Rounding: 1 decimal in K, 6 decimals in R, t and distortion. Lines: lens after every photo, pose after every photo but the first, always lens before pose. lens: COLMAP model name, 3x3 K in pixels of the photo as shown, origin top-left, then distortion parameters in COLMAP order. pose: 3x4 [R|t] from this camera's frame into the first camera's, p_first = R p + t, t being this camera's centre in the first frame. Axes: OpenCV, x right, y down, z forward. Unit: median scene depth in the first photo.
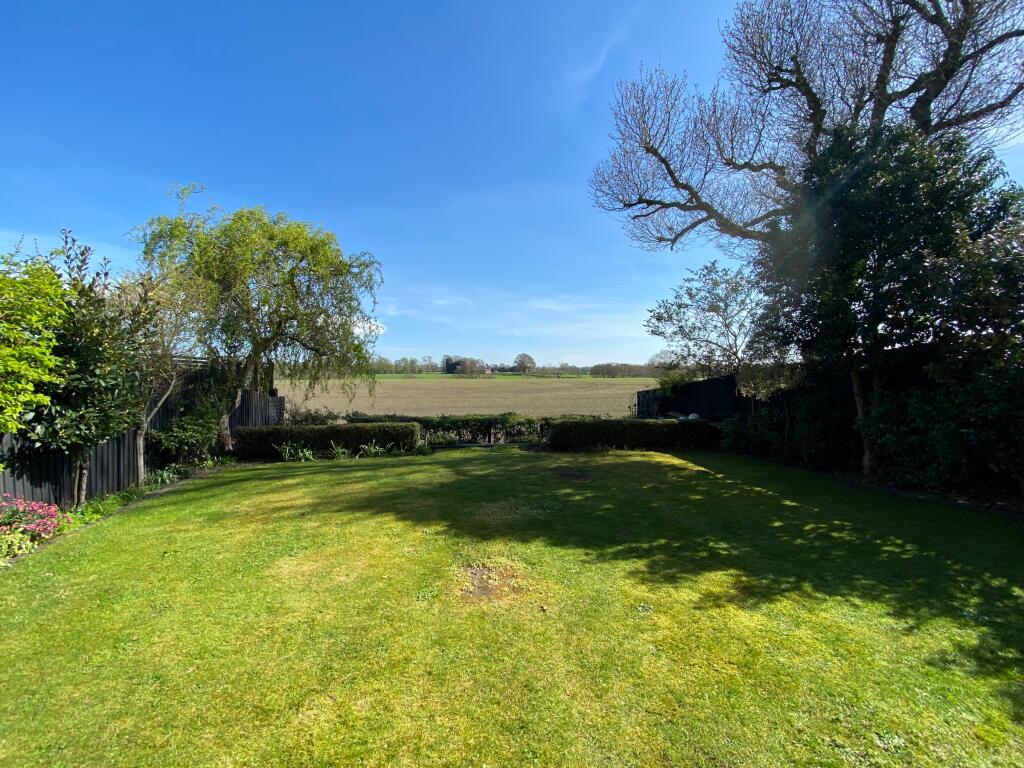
lens RADIAL K [[411.0, 0, 512.0], [0, 411.0, 384.0], [0, 0, 1]] dist [0.021189, -0.021846]
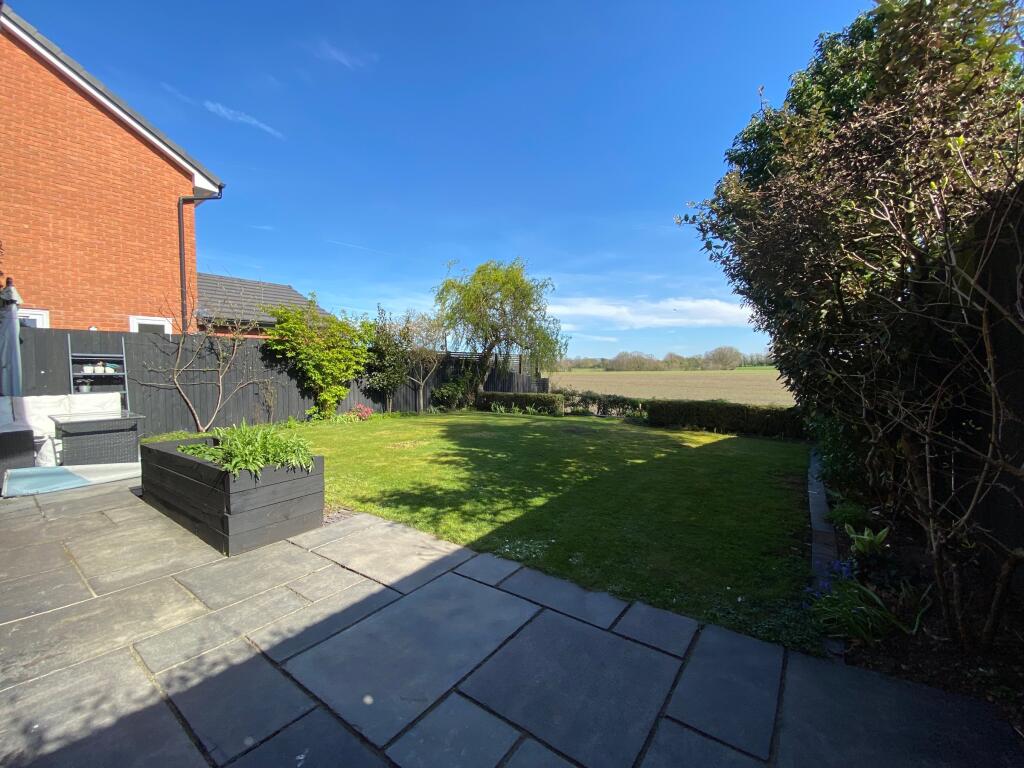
lens RADIAL K [[409.6, 0, 523.4], [0, 409.6, 387.3], [0, 0, 1]] dist [0.022352, -0.028186]
pose [[0.646649, 0.032206, -0.762108, 0.559991], [-0.014101, 0.999442, 0.030271, 0.021893], [0.762657, -0.008828, 0.646742, 0.006292]]
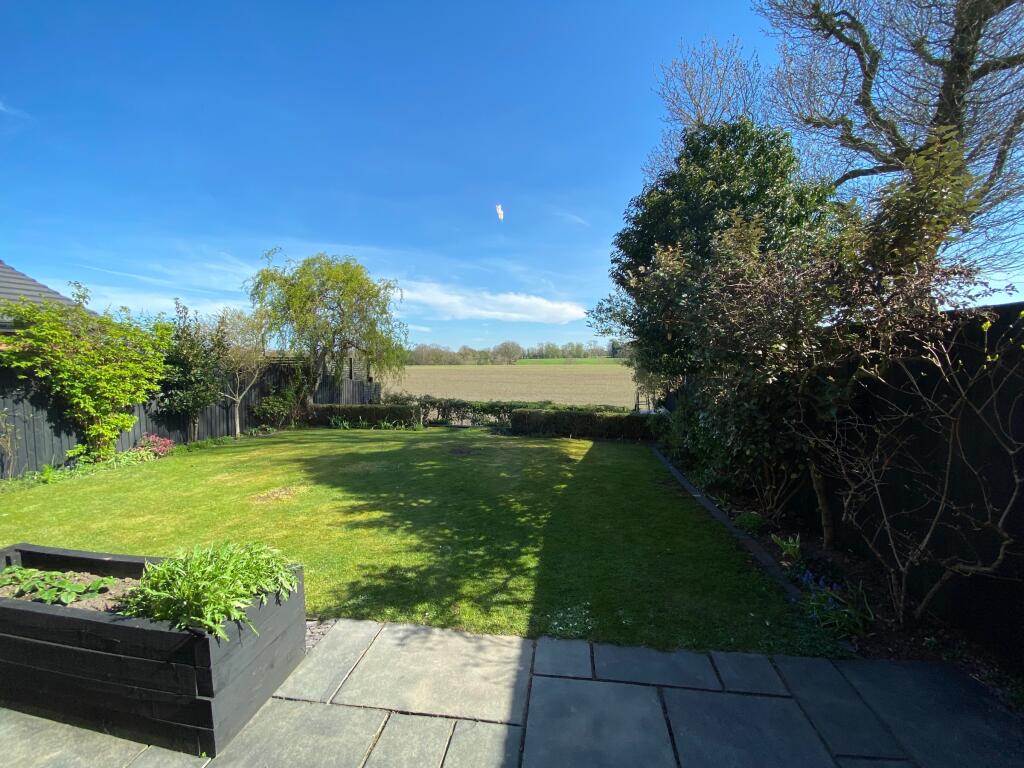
lens RADIAL K [[411.7, 0, 510.8], [0, 411.7, 383.2], [0, 0, 1]] dist [0.036102, -0.033734]
pose [[0.918619, 0.019886, -0.394644, 0.426158], [-0.005591, 0.999287, 0.037339, -0.022882], [0.395105, -0.032094, 0.918075, -0.070628]]
